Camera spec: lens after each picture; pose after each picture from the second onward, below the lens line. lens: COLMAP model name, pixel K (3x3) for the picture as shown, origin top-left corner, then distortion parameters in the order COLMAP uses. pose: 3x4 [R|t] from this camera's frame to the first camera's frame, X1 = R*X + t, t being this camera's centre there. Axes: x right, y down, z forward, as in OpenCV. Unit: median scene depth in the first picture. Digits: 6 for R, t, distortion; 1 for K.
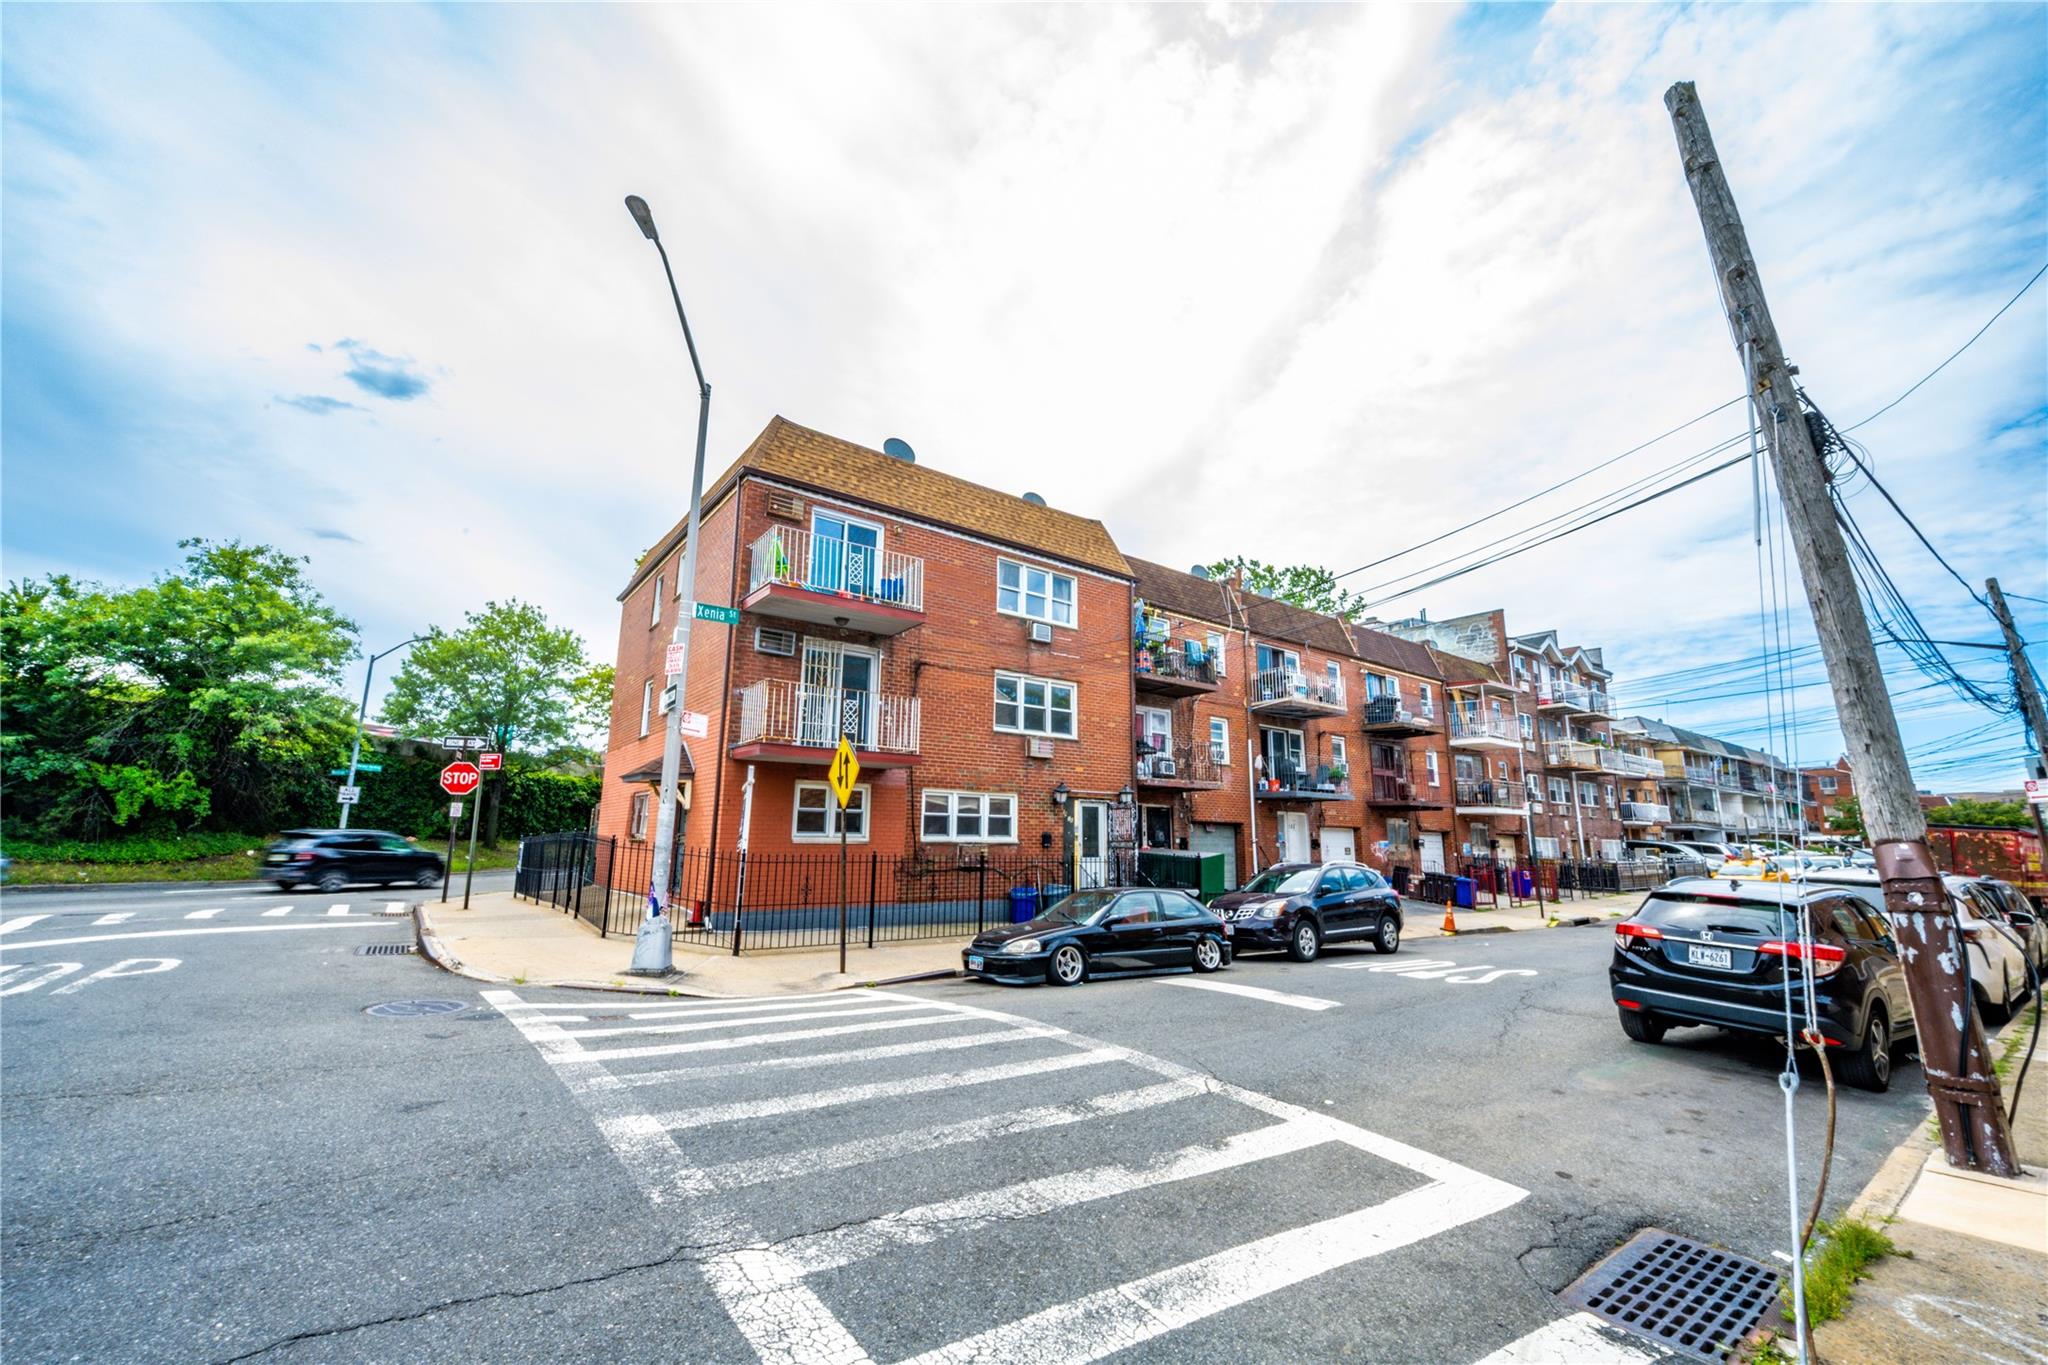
lens RADIAL K [[806.7, 0, 976.6], [0, 806.7, 682.5], [0, 0, 1]] dist [0.004898, 0.000088]
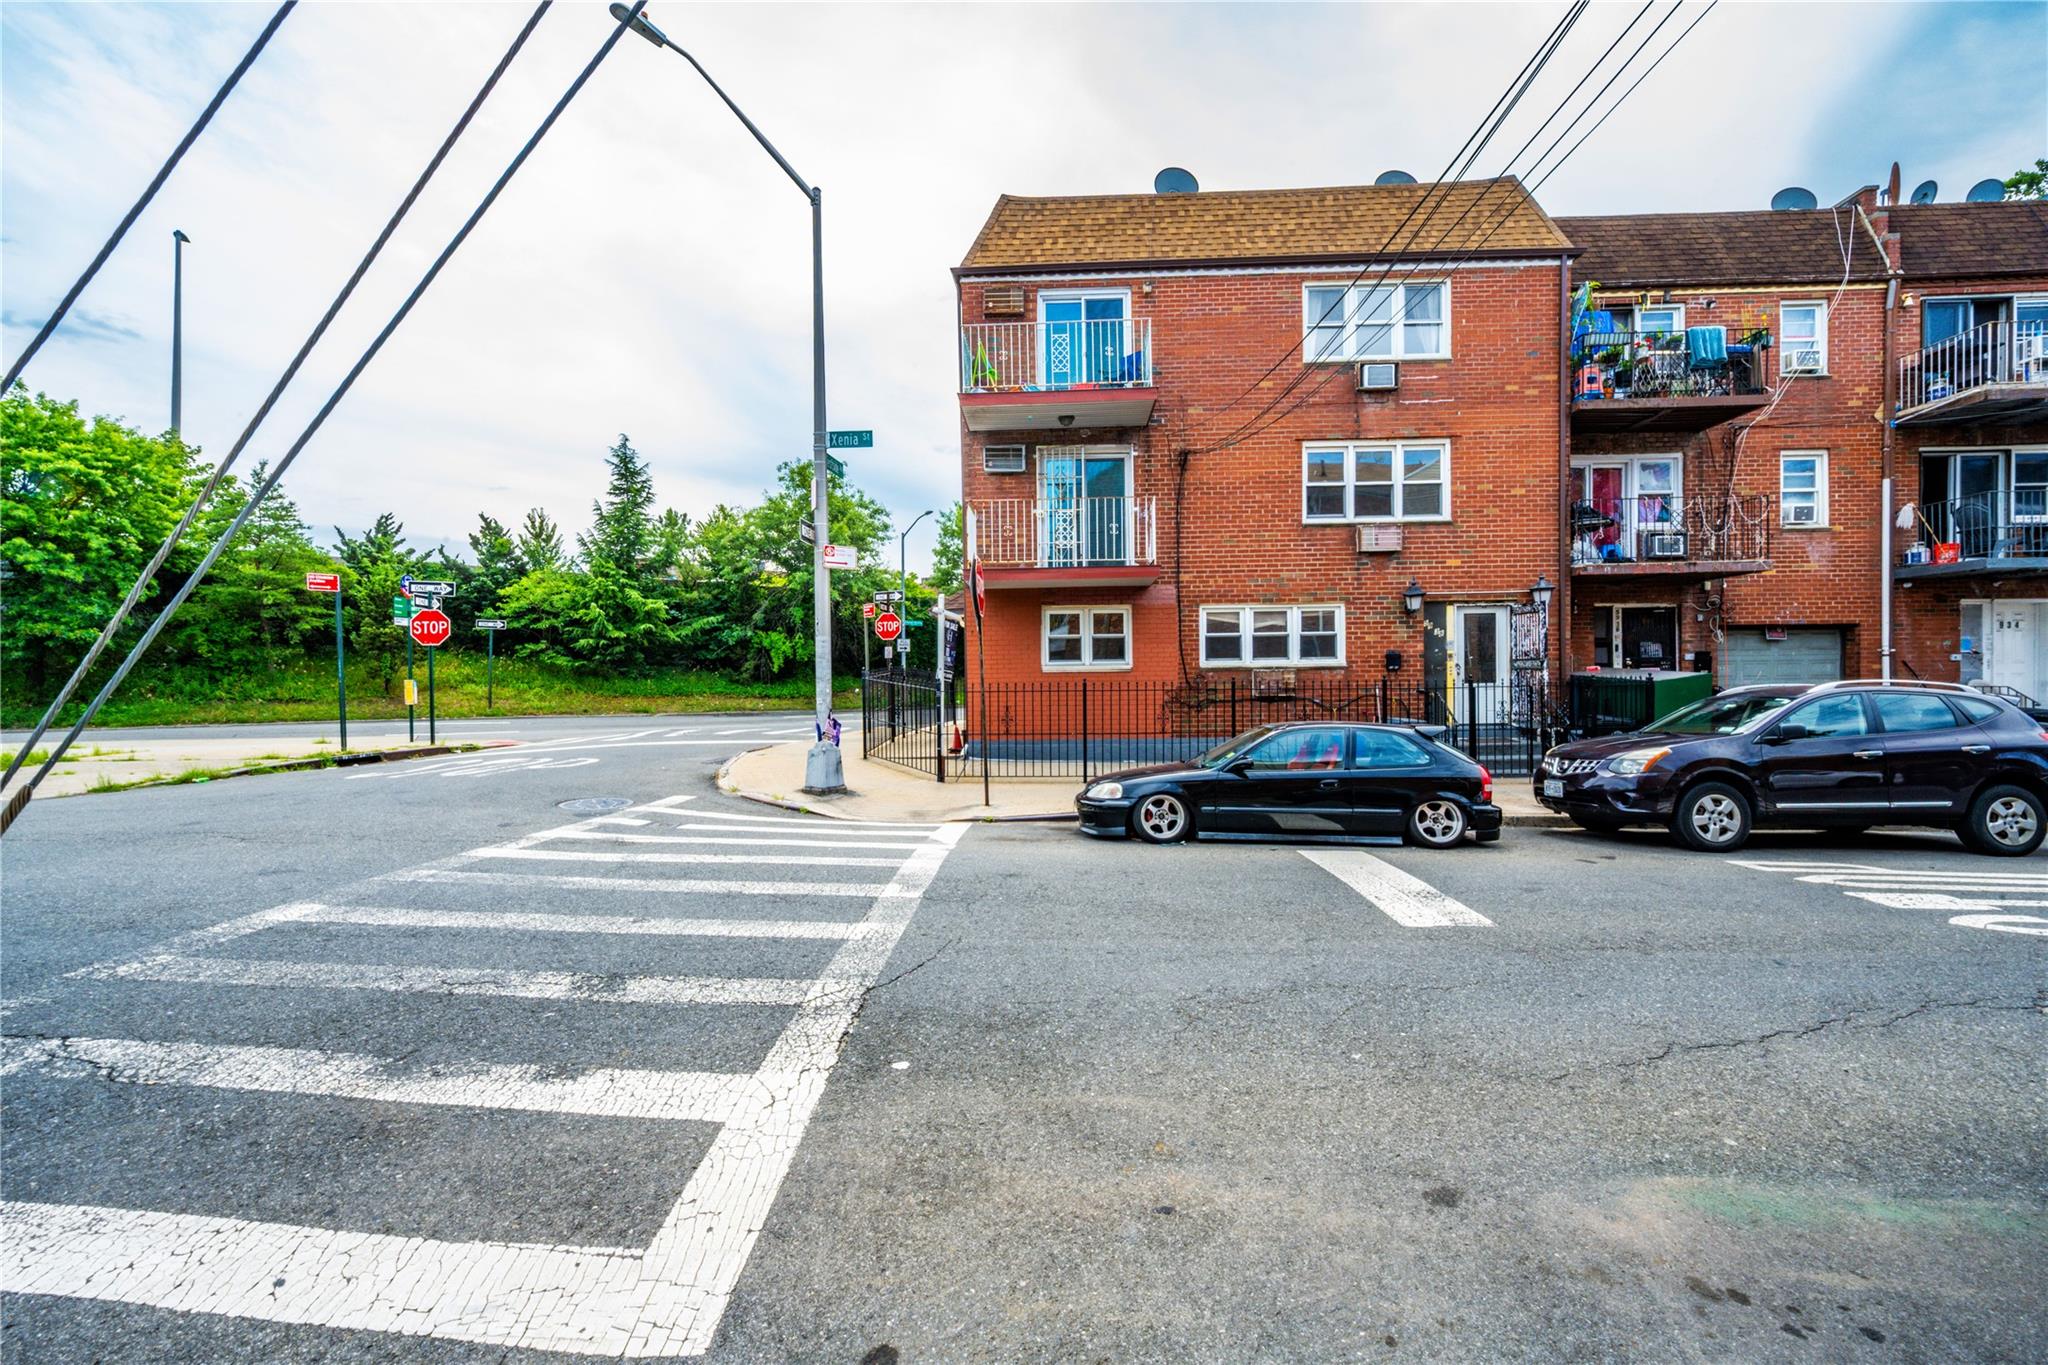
lens RADIAL K [[806.7, 0, 976.6], [0, 806.7, 682.5], [0, 0, 1]] dist [0.004898, 0.000088]
pose [[0.786828, -0.016281, -0.616958, 0.262842], [0.139395, 0.978509, 0.151954, 0.049886], [0.601225, -0.205562, 0.772187, 0.195791]]
